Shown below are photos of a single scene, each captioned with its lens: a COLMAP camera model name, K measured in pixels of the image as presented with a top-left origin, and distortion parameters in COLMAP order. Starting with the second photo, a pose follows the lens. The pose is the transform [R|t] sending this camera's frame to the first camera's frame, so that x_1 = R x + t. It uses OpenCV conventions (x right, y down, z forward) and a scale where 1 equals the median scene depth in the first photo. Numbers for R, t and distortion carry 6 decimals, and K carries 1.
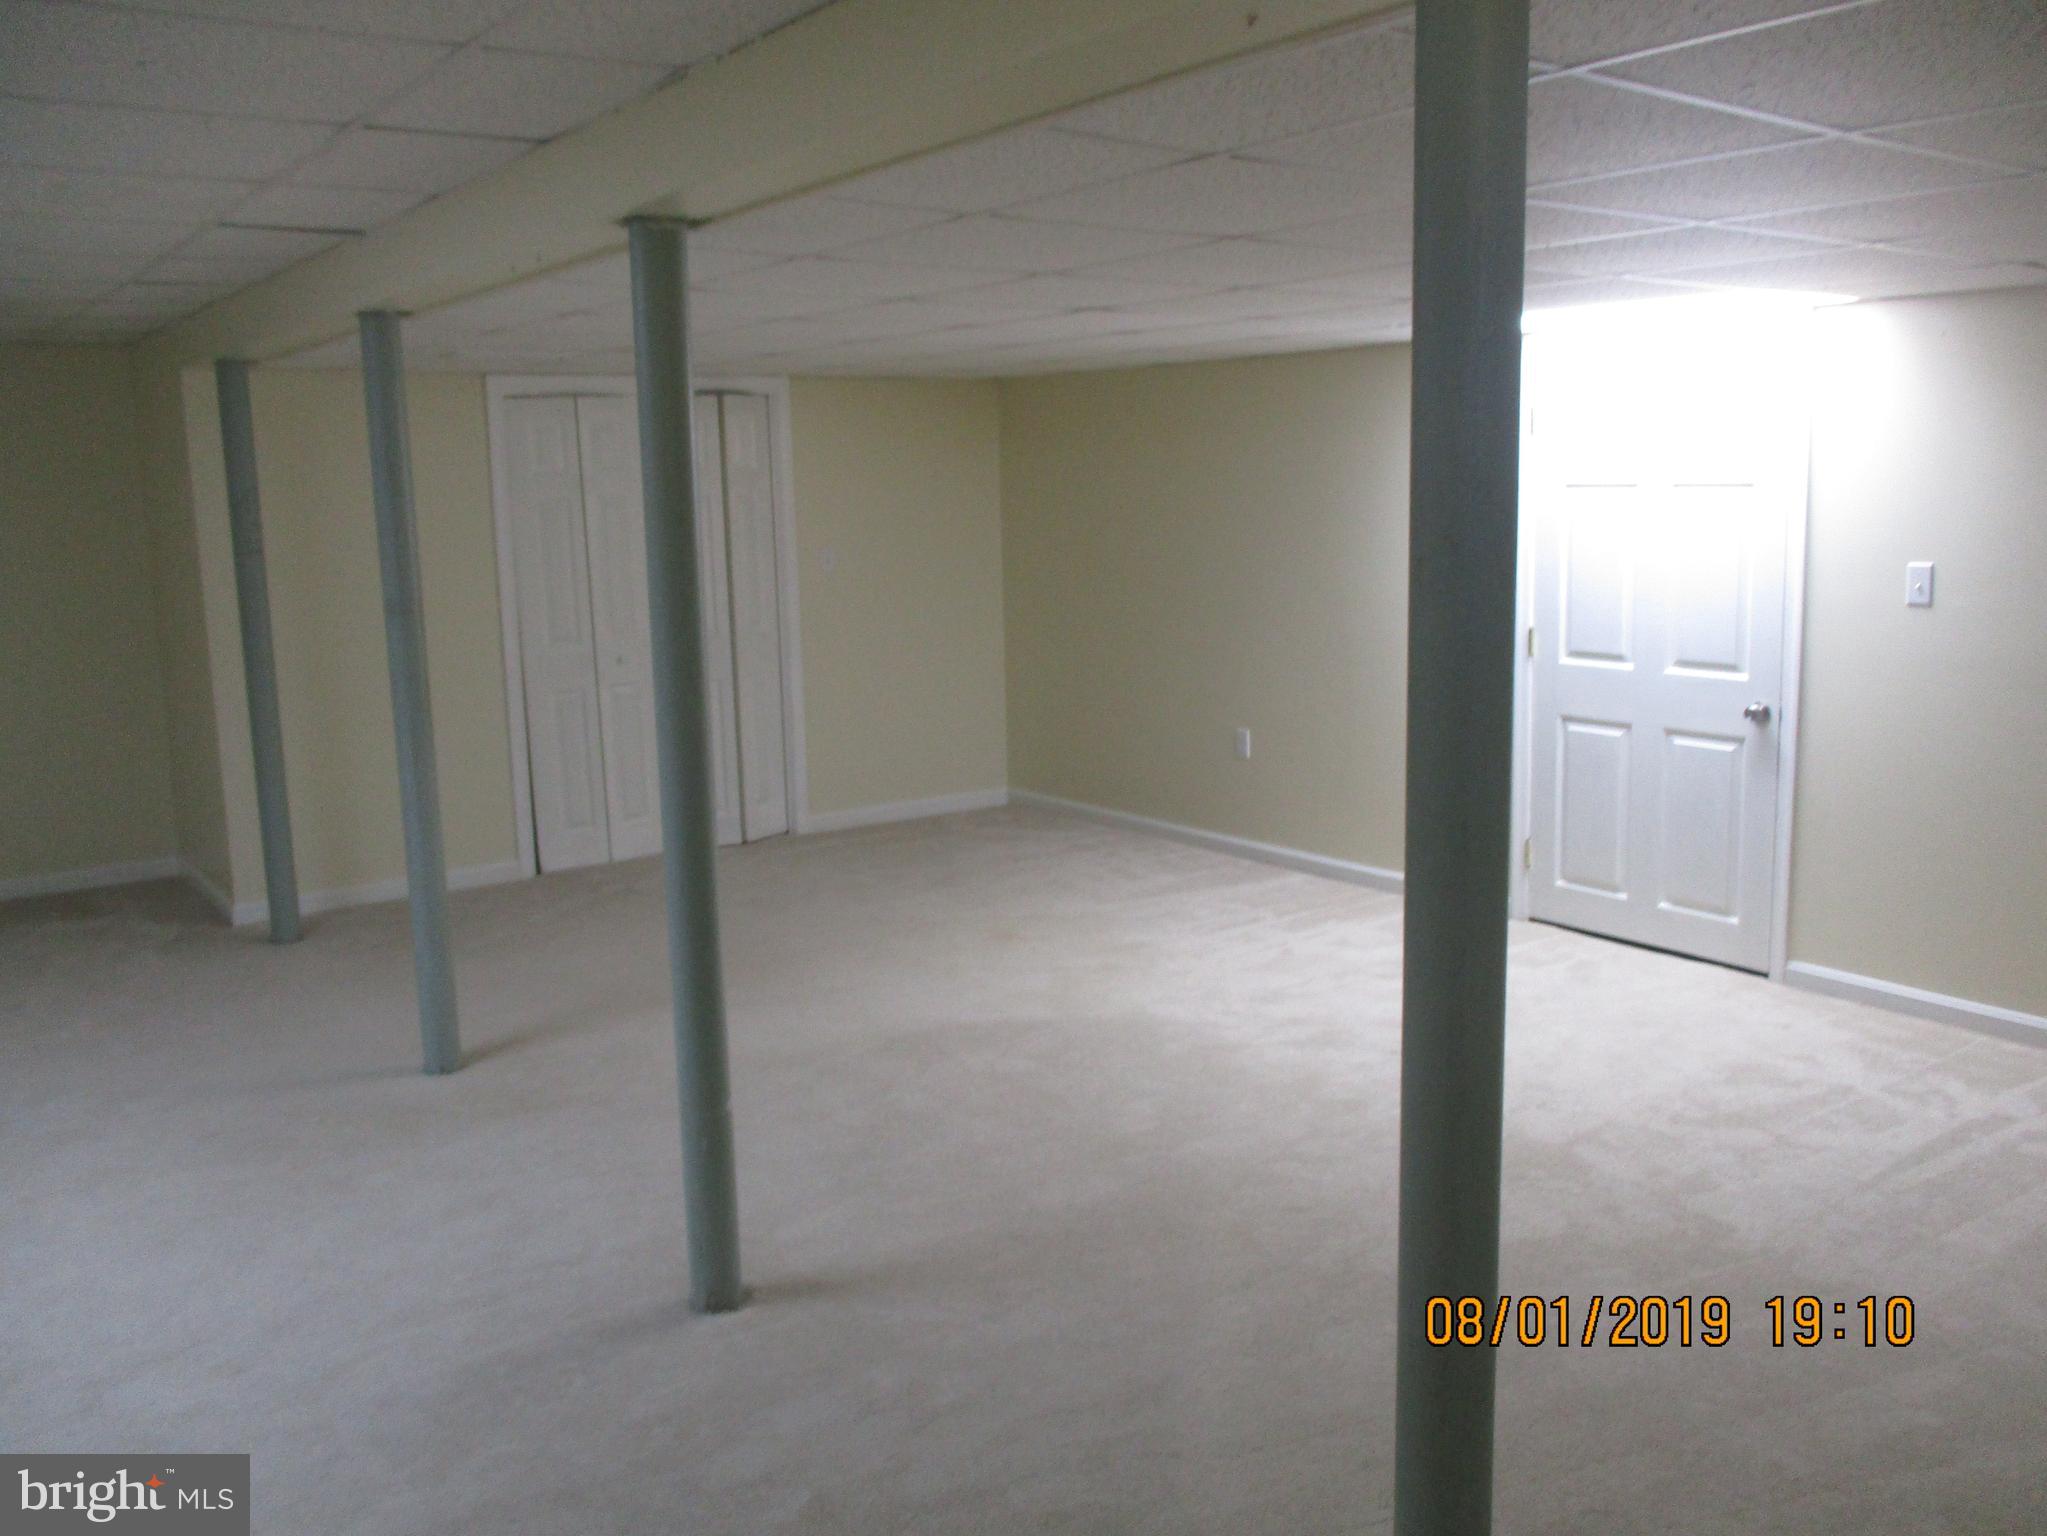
lens RADIAL K [[1721.6, 0, 1034.4], [0, 1721.6, 772.2], [0, 0, 1]] dist [-0.012505, 0.009753]
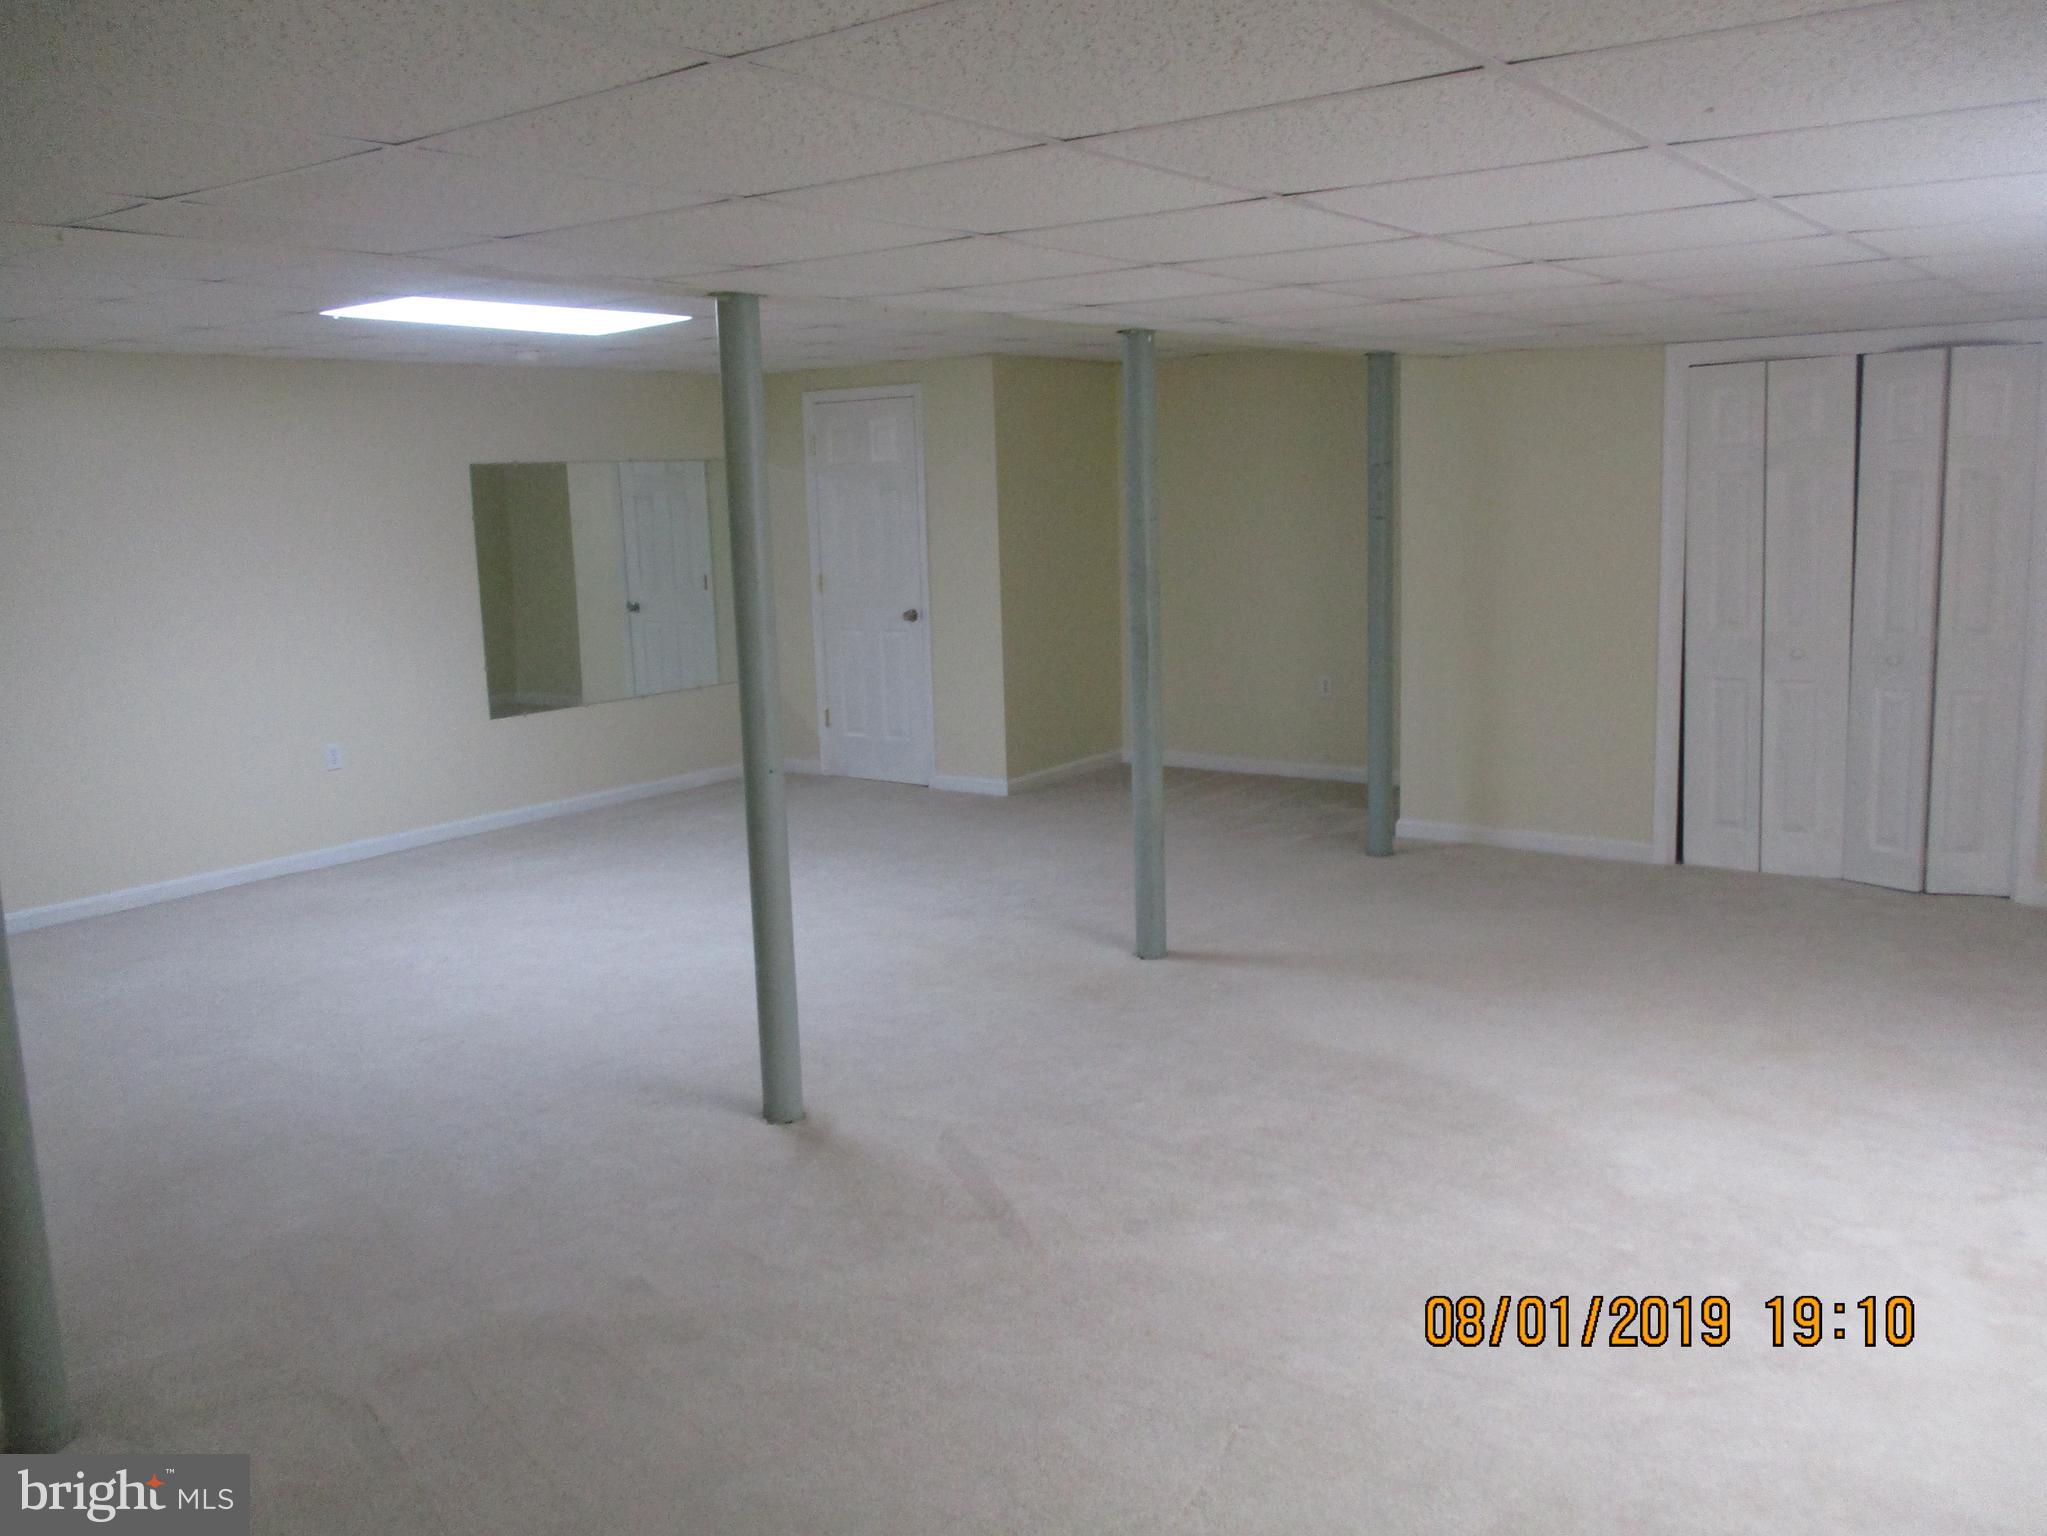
lens RADIAL K [[1721.6, 0, 1034.4], [0, 1721.6, 759.8], [0, 0, 1]] dist [-0.012505, 0.009753]
pose [[0.301526, 0.172834, -0.937662, 0.499023], [-0.146195, 0.980185, 0.133659, -0.074398], [0.942183, 0.096780, 0.320819, 0.355588]]
